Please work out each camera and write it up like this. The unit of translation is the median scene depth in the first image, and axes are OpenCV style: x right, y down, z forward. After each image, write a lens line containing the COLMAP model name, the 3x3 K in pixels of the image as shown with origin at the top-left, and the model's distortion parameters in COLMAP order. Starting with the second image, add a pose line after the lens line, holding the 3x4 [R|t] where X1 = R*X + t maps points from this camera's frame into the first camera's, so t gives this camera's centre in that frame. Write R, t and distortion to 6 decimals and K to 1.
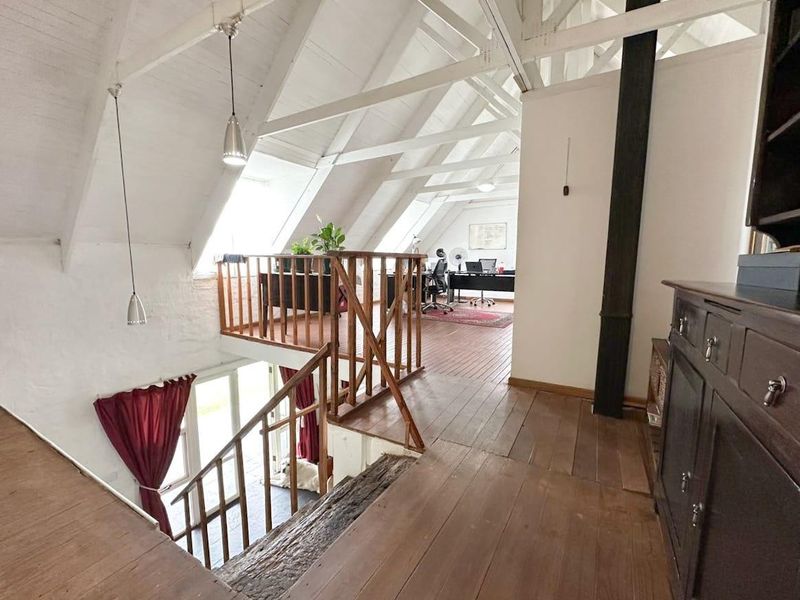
lens RADIAL K [[343.8, 0, 401.5], [0, 343.8, 301.0], [0, 0, 1]] dist [-0.000761, -0.000017]
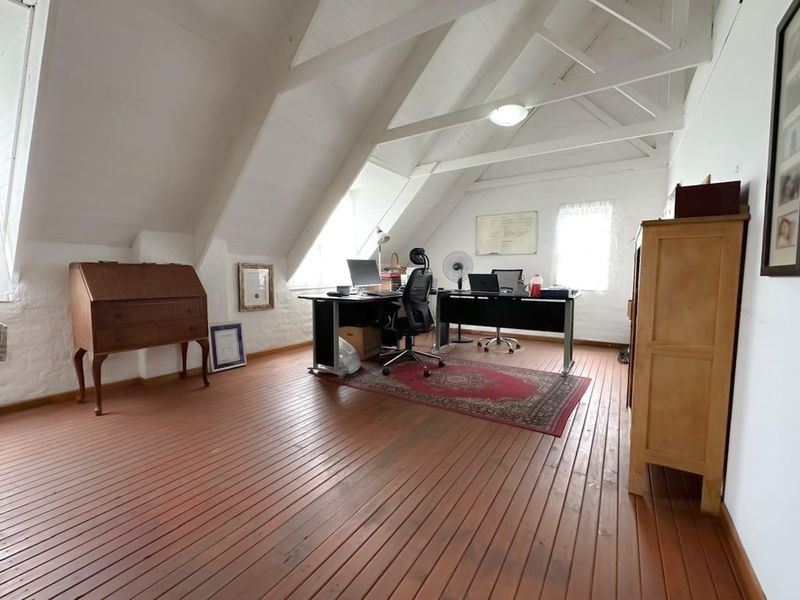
lens RADIAL K [[343.8, 0, 398.8], [0, 343.8, 302.0], [0, 0, 1]] dist [-0.000761, -0.000017]
pose [[0.999320, 0.004631, -0.036579, 0.093900], [-0.005961, 0.999322, -0.036340, -0.047911], [0.036386, 0.036534, 0.998670, 0.442109]]
